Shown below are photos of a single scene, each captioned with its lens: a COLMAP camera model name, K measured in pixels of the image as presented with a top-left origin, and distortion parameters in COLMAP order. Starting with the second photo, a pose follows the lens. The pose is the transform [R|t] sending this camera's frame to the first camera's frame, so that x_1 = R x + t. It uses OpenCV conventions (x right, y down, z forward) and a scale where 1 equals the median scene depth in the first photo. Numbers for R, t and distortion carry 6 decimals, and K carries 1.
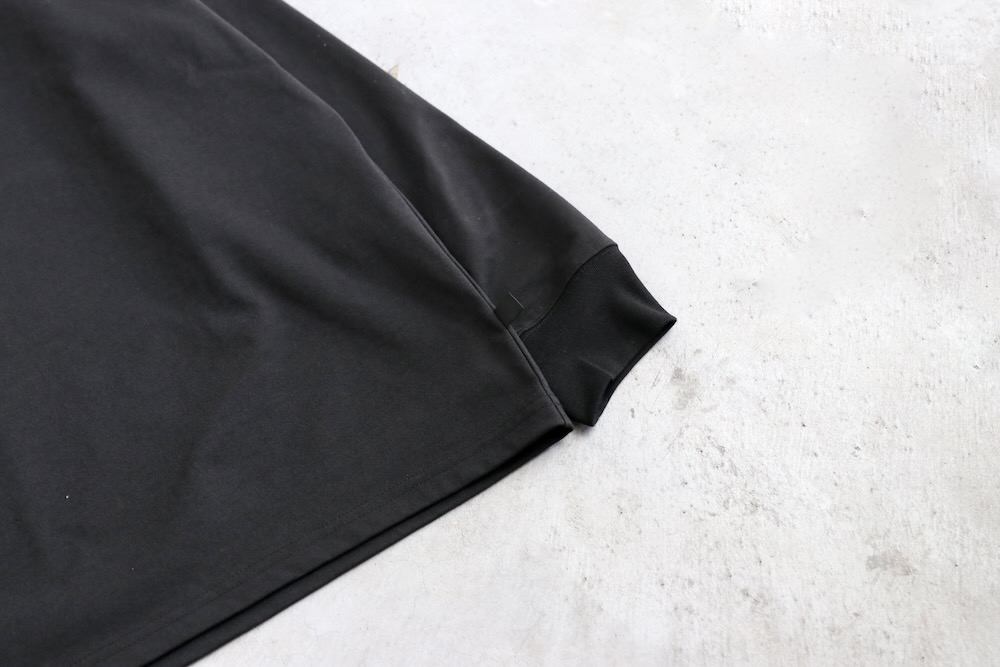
lens RADIAL K [[1096.1, 0, 499.7], [0, 1096.1, 315.5], [0, 0, 1]] dist [-0.089835, 0.000000]
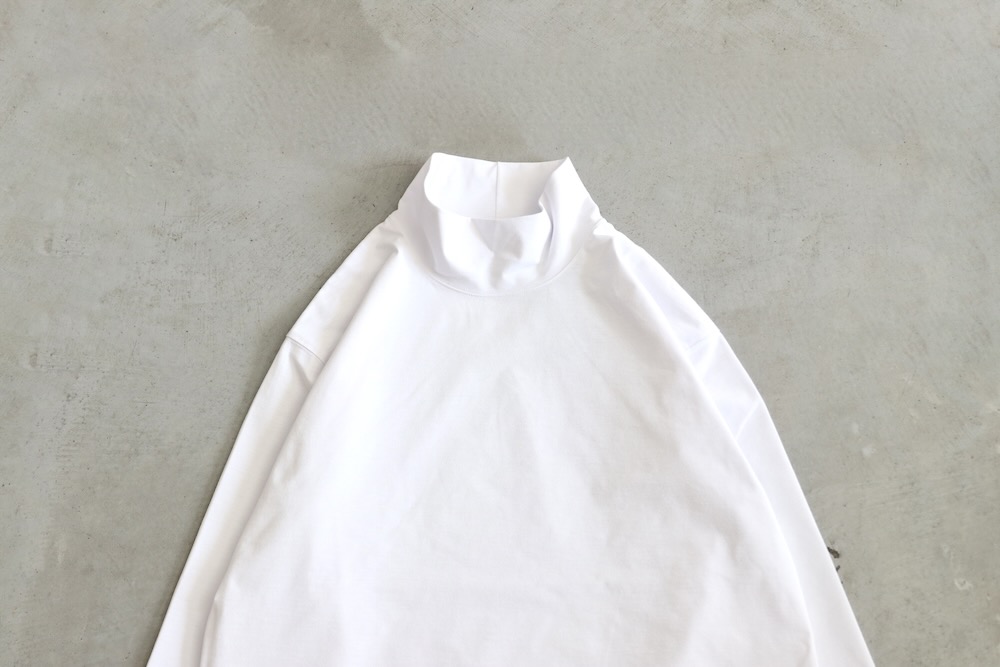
lens RADIAL K [[1096.1, 0, 495.0], [0, 1096.1, 332.9], [0, 0, 1]] dist [-0.089835, 0.000000]
pose [[0.846231, 0.469094, -0.252674, -0.348532], [-0.433184, 0.881829, 0.186357, -0.742963], [0.310234, -0.048247, 0.949435, -0.611584]]
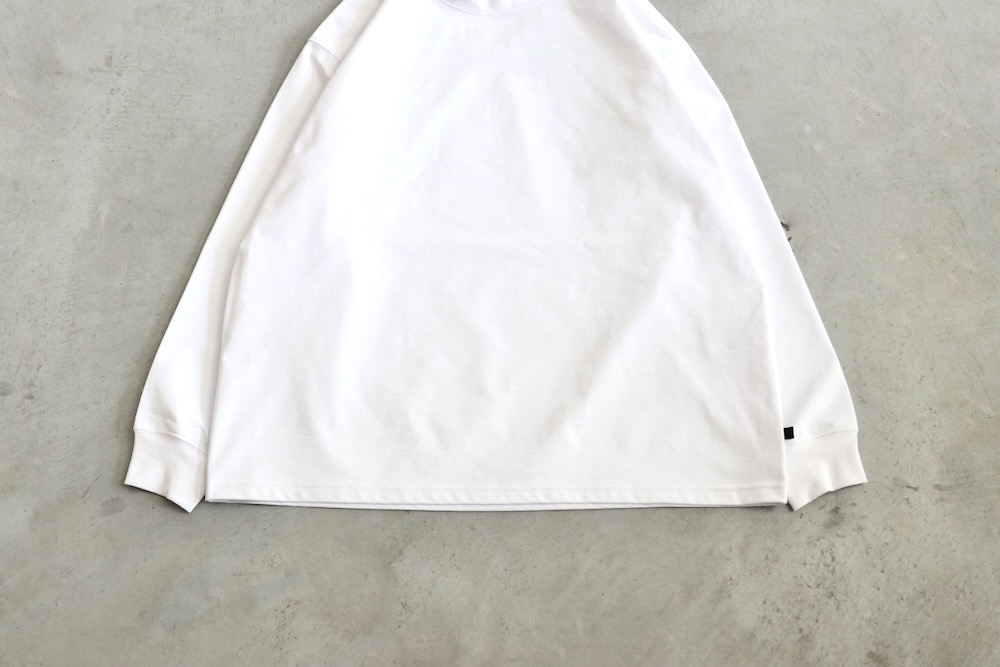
lens RADIAL K [[1096.1, 0, 499.2], [0, 1096.1, 334.6], [0, 0, 1]] dist [-0.089835, 0.000000]
pose [[0.838673, 0.492294, -0.232968, -0.028774], [-0.453219, 0.868041, 0.202727, -0.321871], [0.302027, -0.064436, 0.951119, -0.880958]]
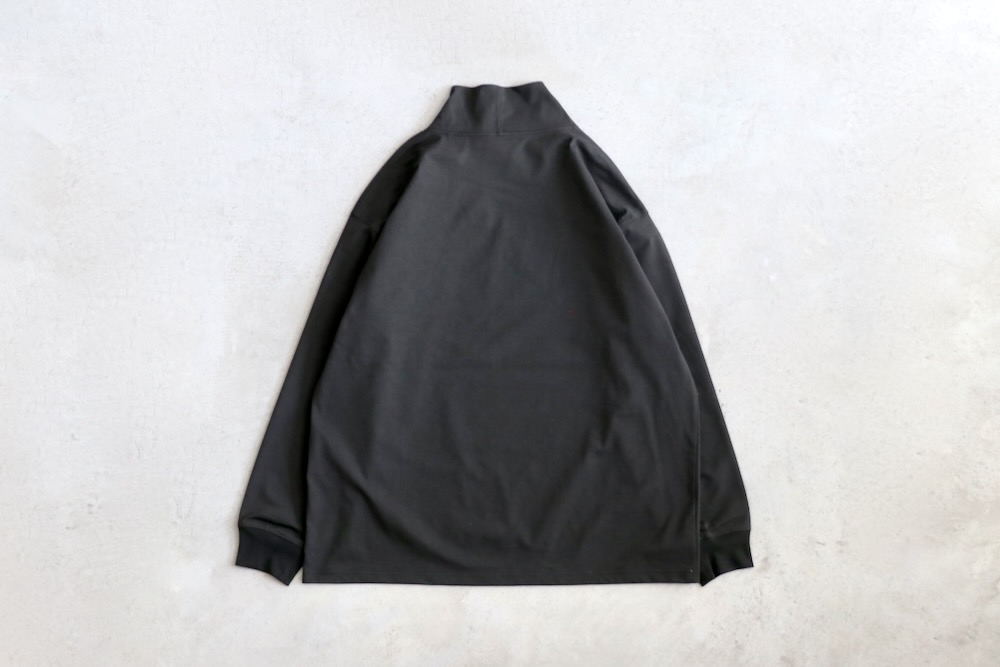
lens RADIAL K [[1935.2, 0, 503.3], [0, 1935.2, 325.5], [0, 0, 1]] dist [-0.057623, 0.000000]
pose [[0.844937, 0.516234, -0.139944, -0.008622], [-0.435449, 0.815856, 0.380479, -1.974817], [0.310590, -0.260542, 0.914140, -3.415192]]
